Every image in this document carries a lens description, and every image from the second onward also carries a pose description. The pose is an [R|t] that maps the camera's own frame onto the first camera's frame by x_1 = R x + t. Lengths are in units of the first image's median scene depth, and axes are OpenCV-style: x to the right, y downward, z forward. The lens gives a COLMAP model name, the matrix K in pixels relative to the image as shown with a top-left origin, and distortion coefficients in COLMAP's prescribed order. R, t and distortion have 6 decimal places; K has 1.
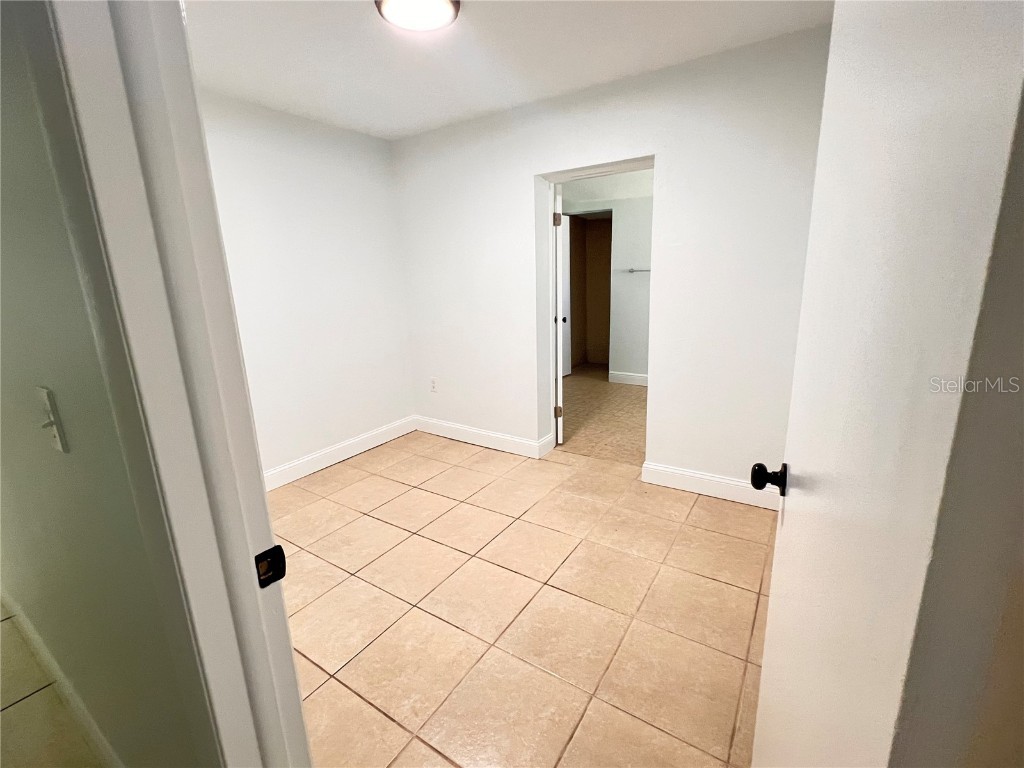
lens RADIAL K [[455.6, 0, 509.8], [0, 455.6, 381.9], [0, 0, 1]] dist [-0.001554, 0.000353]
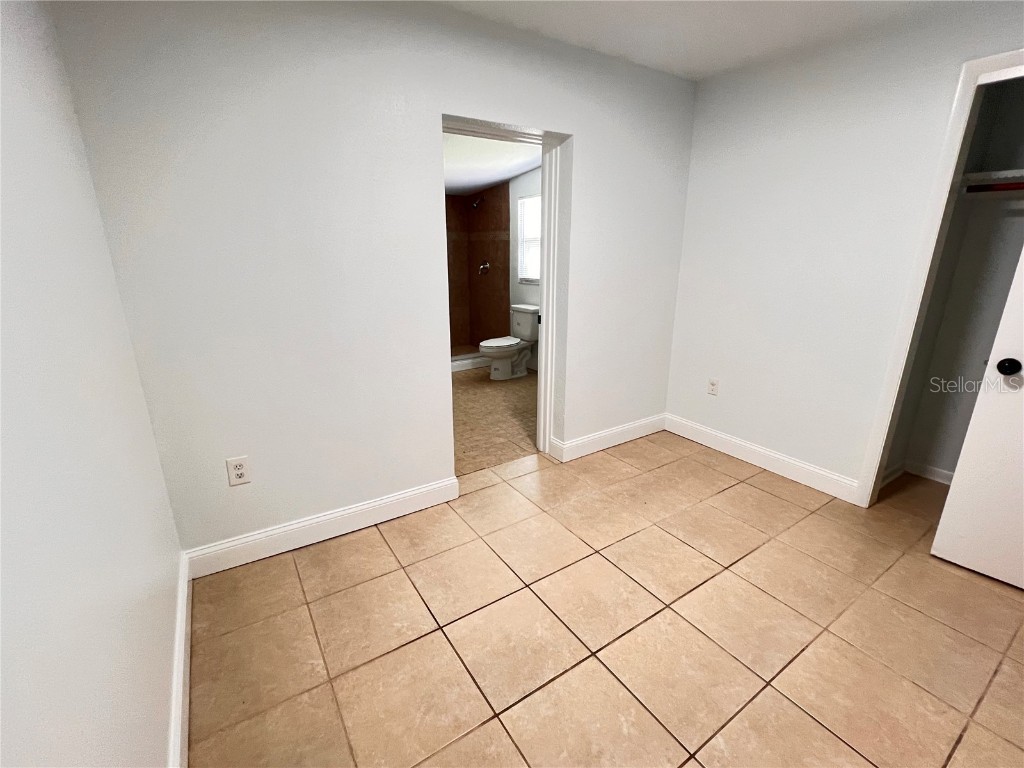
lens RADIAL K [[455.6, 0, 509.8], [0, 455.6, 381.9], [0, 0, 1]] dist [-0.001554, 0.000353]
pose [[0.394275, -0.232198, 0.889175, -0.506660], [0.200999, 0.965916, 0.163112, -0.119410], [-0.896742, 0.114412, 0.427508, 0.531523]]
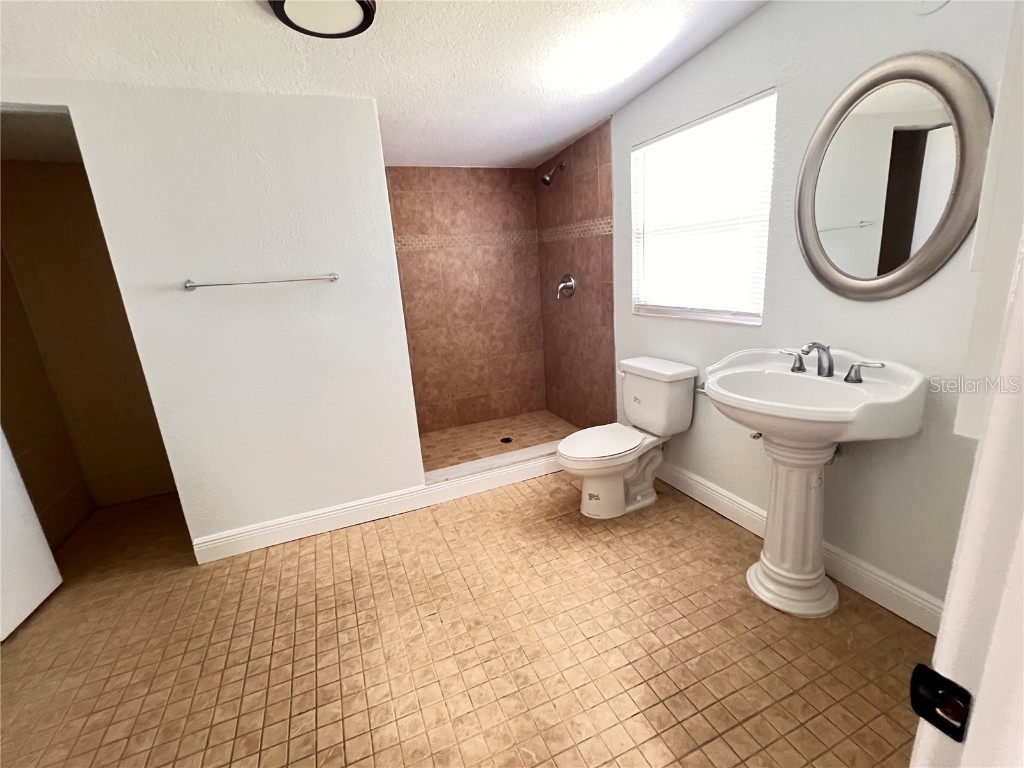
lens RADIAL K [[455.6, 0, 509.8], [0, 455.6, 381.9], [0, 0, 1]] dist [-0.001554, 0.000353]
pose [[0.555336, -0.223967, 0.800900, 0.134269], [0.245819, 0.964227, 0.099191, -0.199117], [-0.794465, 0.141792, 0.590525, 0.825935]]
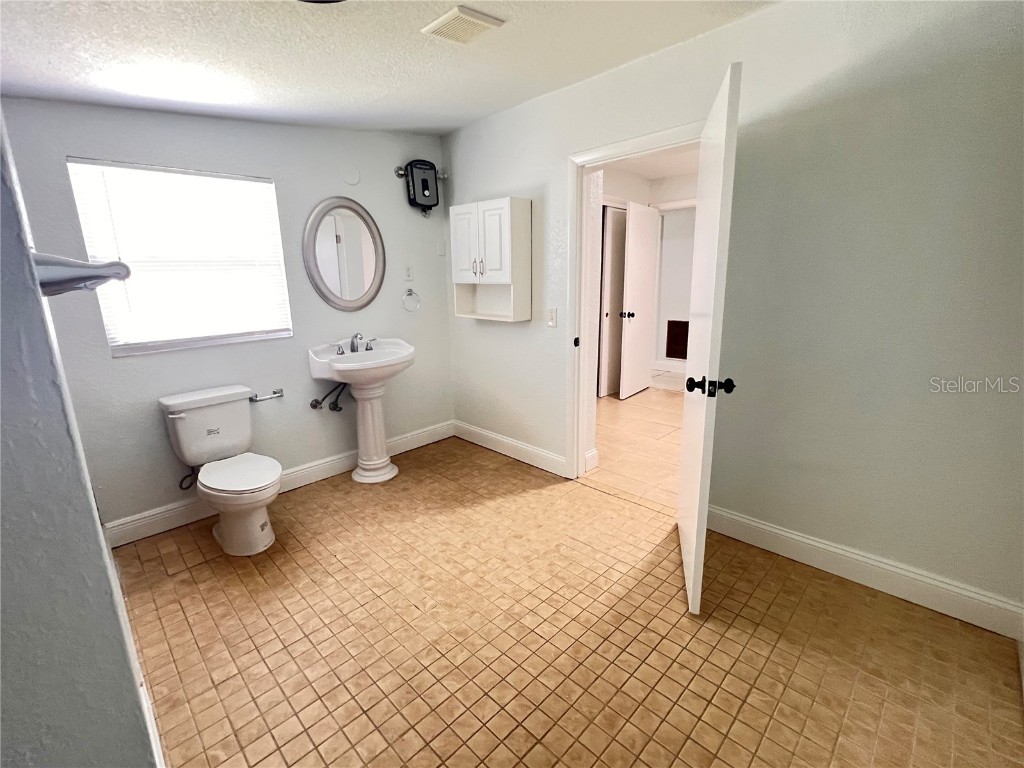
lens RADIAL K [[455.6, 0, 509.8], [0, 455.6, 381.9], [0, 0, 1]] dist [-0.001554, 0.000353]
pose [[-0.978201, 0.005605, 0.207586, 0.220273], [0.096546, 0.897305, 0.430724, -0.368294], [-0.183854, 0.441376, -0.878285, 1.556435]]
